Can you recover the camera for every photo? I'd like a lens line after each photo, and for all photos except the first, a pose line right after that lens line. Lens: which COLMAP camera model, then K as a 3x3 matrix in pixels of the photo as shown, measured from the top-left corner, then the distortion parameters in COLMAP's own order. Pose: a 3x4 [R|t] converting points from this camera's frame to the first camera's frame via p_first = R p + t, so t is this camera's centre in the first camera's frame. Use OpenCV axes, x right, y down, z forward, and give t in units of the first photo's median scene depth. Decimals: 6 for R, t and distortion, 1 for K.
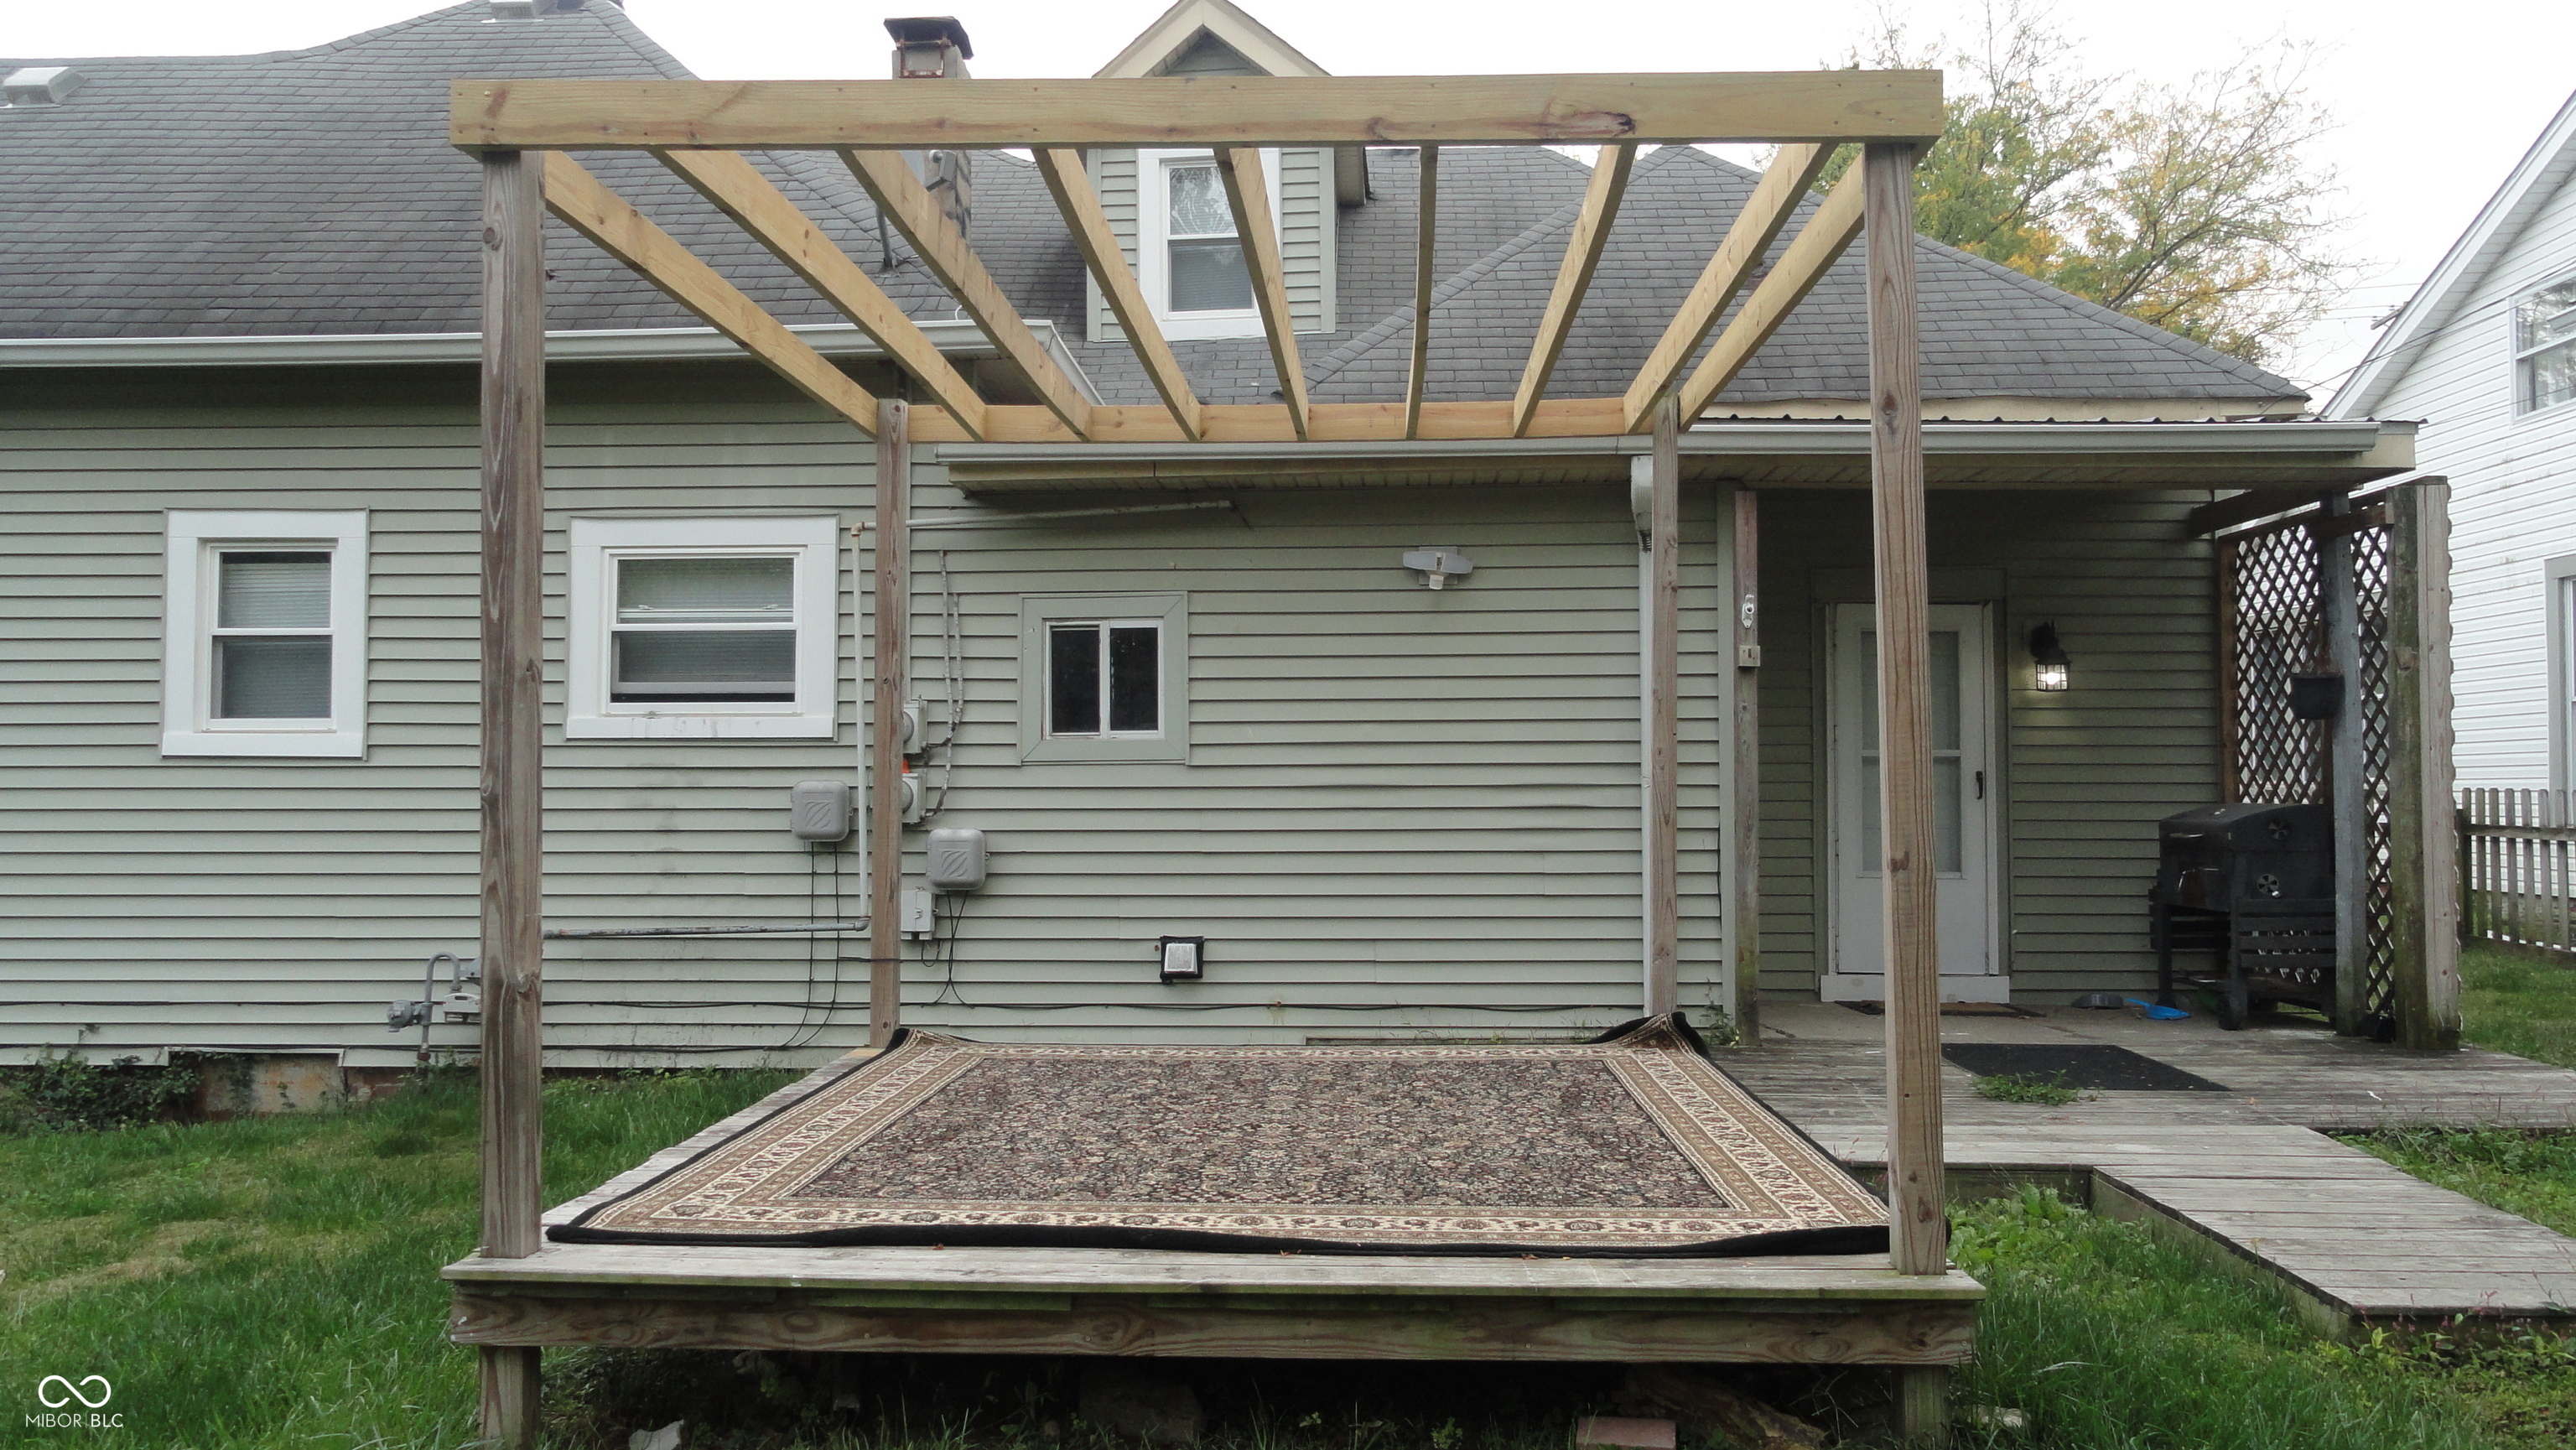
lens RADIAL K [[1804.2, 0, 1288.0], [0, 1804.2, 725.0], [0, 0, 1]] dist [-0.001300, 0.001674]
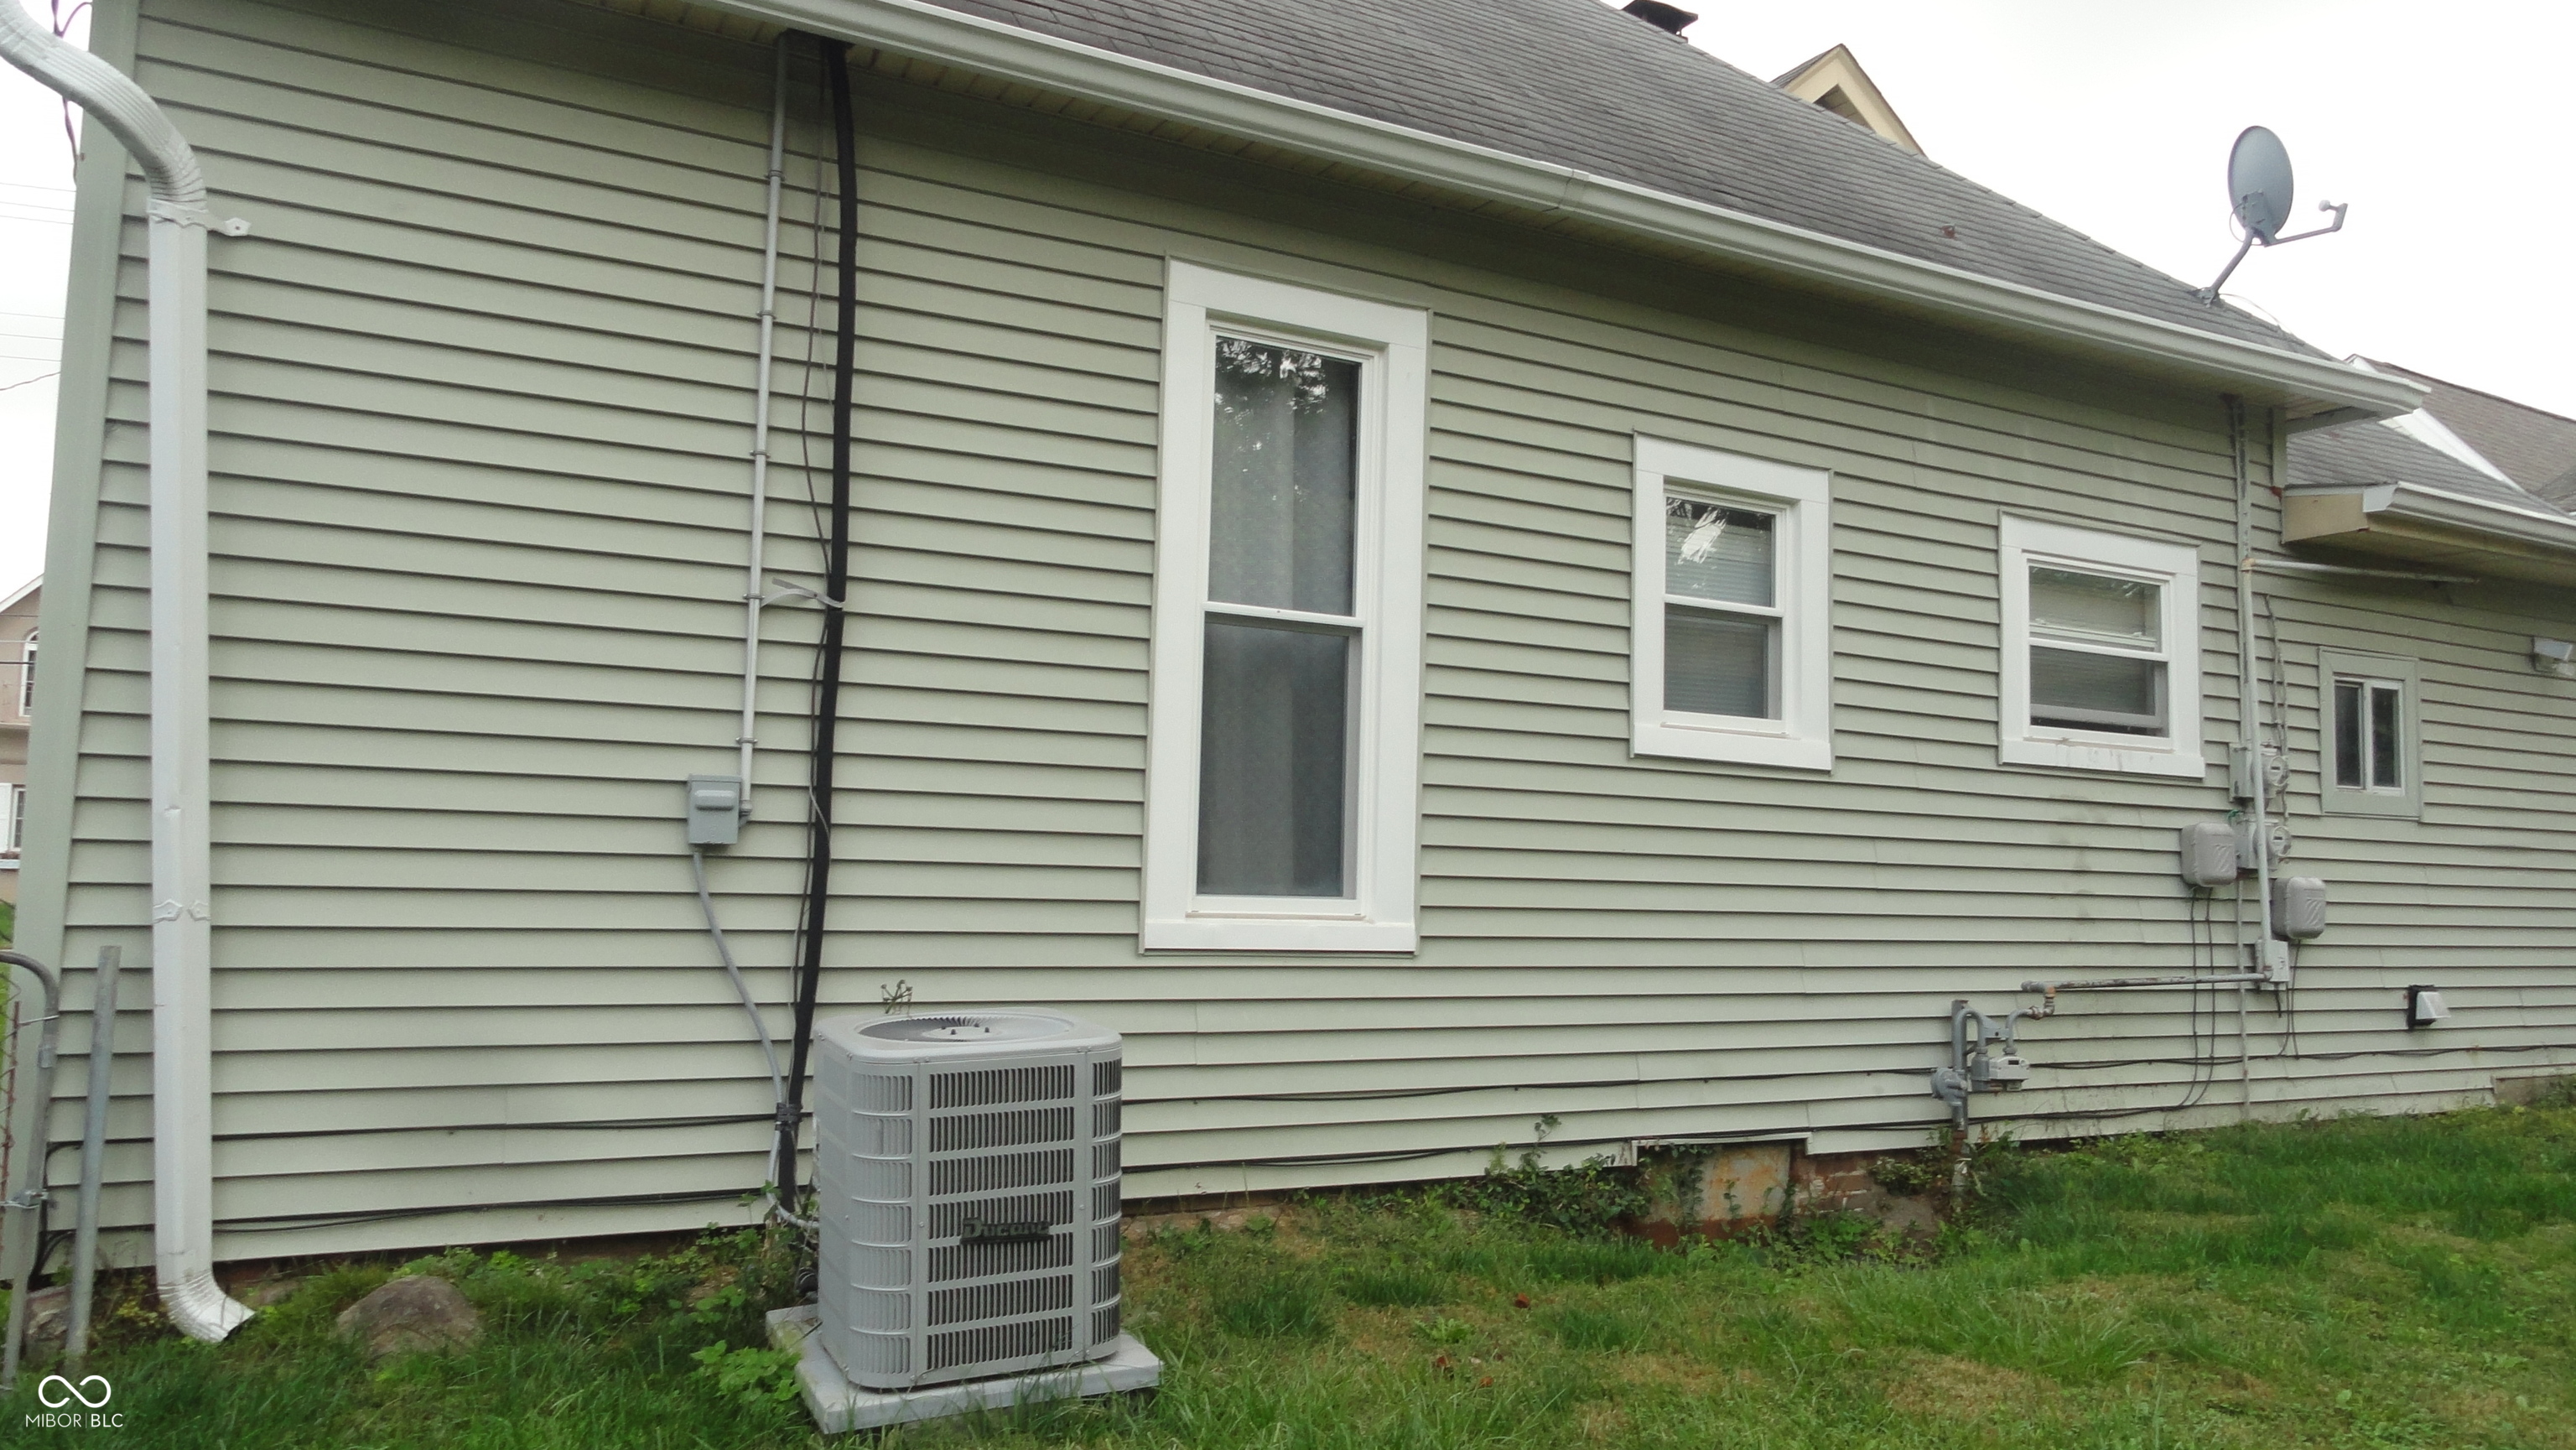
lens RADIAL K [[1804.2, 0, 1288.0], [0, 1804.2, 725.0], [0, 0, 1]] dist [-0.001300, 0.001674]
pose [[0.859391, 0.067265, 0.506875, -1.142445], [-0.052371, 0.997675, -0.043602, 0.045496], [-0.508630, 0.010926, 0.860916, 0.422380]]
